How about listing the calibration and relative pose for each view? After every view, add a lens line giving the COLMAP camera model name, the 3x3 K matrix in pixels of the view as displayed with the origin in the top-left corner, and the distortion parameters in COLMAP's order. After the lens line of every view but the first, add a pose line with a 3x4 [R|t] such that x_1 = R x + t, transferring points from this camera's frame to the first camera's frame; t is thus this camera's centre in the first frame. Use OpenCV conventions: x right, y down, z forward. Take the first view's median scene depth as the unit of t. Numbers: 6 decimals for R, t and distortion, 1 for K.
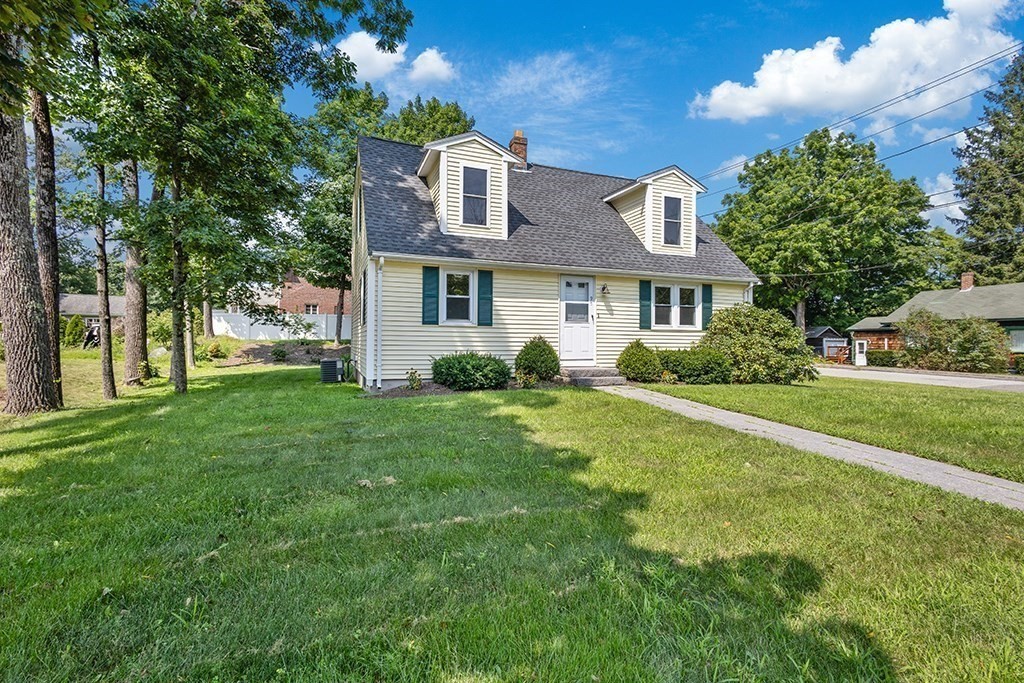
lens RADIAL K [[479.0, 0, 512.0], [0, 479.0, 341.5], [0, 0, 1]] dist [-0.000408, -0.000075]
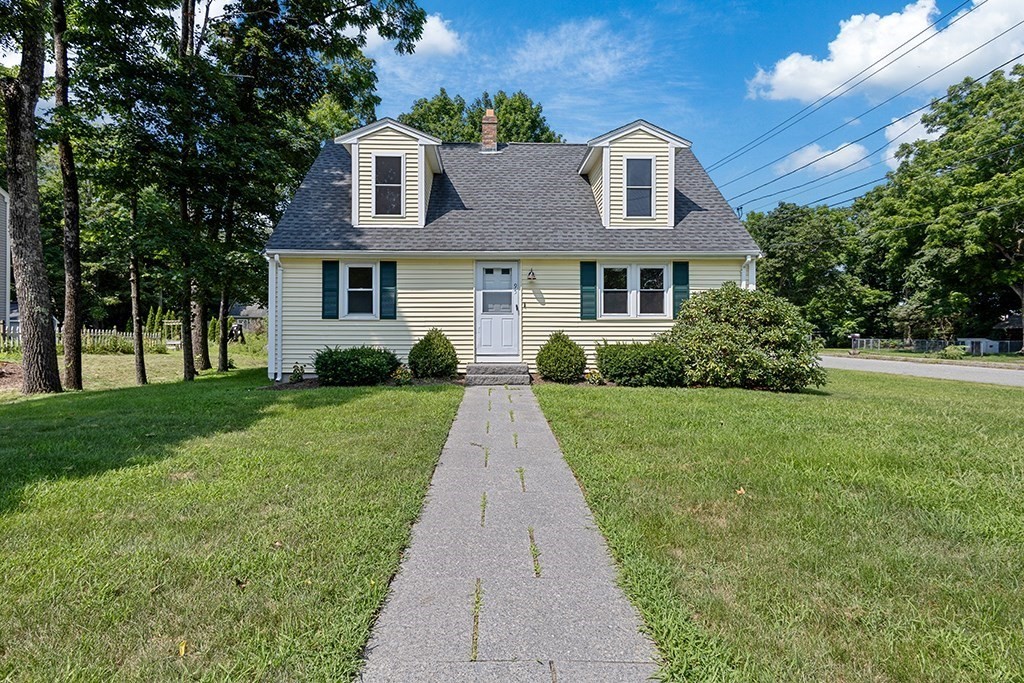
lens RADIAL K [[471.0, 0, 516.7], [0, 471.0, 340.1], [0, 0, 1]] dist [0.013974, -0.001278]
pose [[0.937047, -0.004553, -0.349173, 0.453284], [0.007124, 0.999956, 0.006078, 0.004942], [0.349130, -0.008183, 0.937039, 0.175923]]
